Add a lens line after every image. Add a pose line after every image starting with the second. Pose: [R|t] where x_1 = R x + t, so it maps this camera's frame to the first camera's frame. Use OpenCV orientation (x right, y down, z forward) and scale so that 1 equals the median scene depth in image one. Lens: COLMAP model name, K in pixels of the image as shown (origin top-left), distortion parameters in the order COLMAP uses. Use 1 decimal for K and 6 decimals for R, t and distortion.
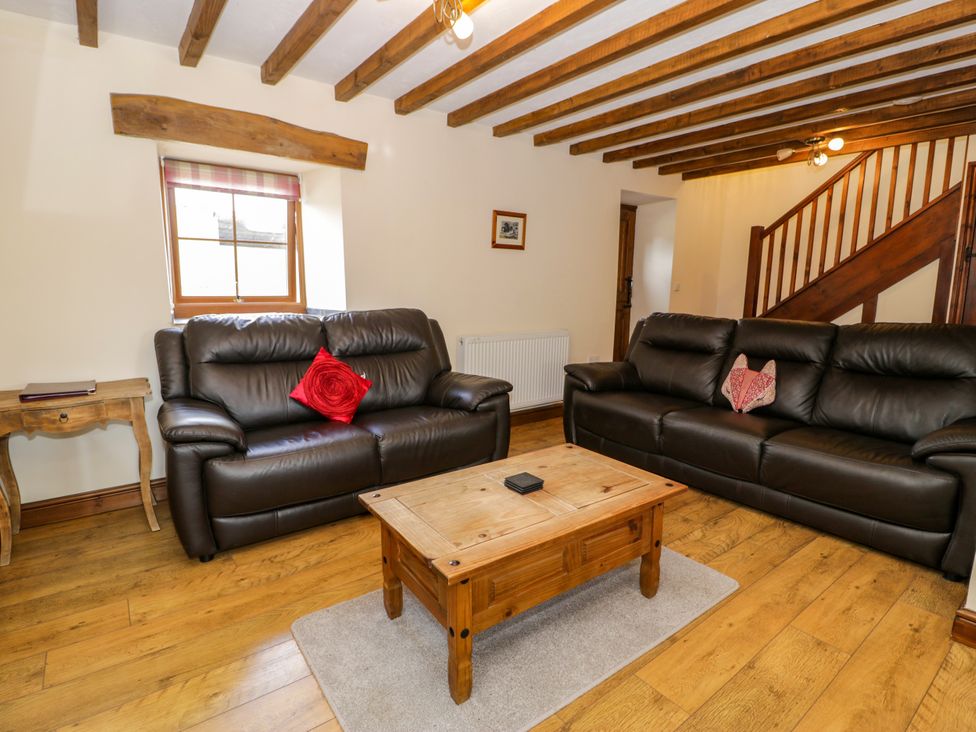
lens RADIAL K [[507.2, 0, 489.2], [0, 507.2, 365.2], [0, 0, 1]] dist [-0.005305, -0.010994]
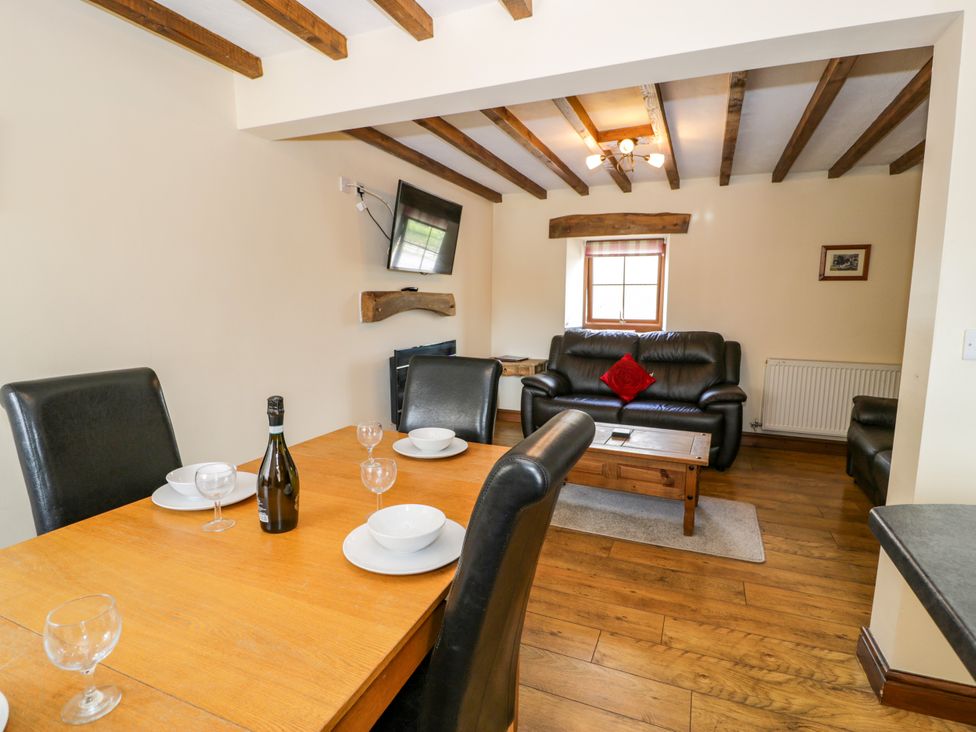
lens RADIAL K [[507.2, 0, 489.3], [0, 507.2, 368.1], [0, 0, 1]] dist [-0.005305, -0.010994]
pose [[0.494271, 0.108052, -0.862566, 0.717265], [-0.134072, 0.989848, 0.047170, -0.004296], [0.858907, 0.092331, 0.503740, -0.149509]]
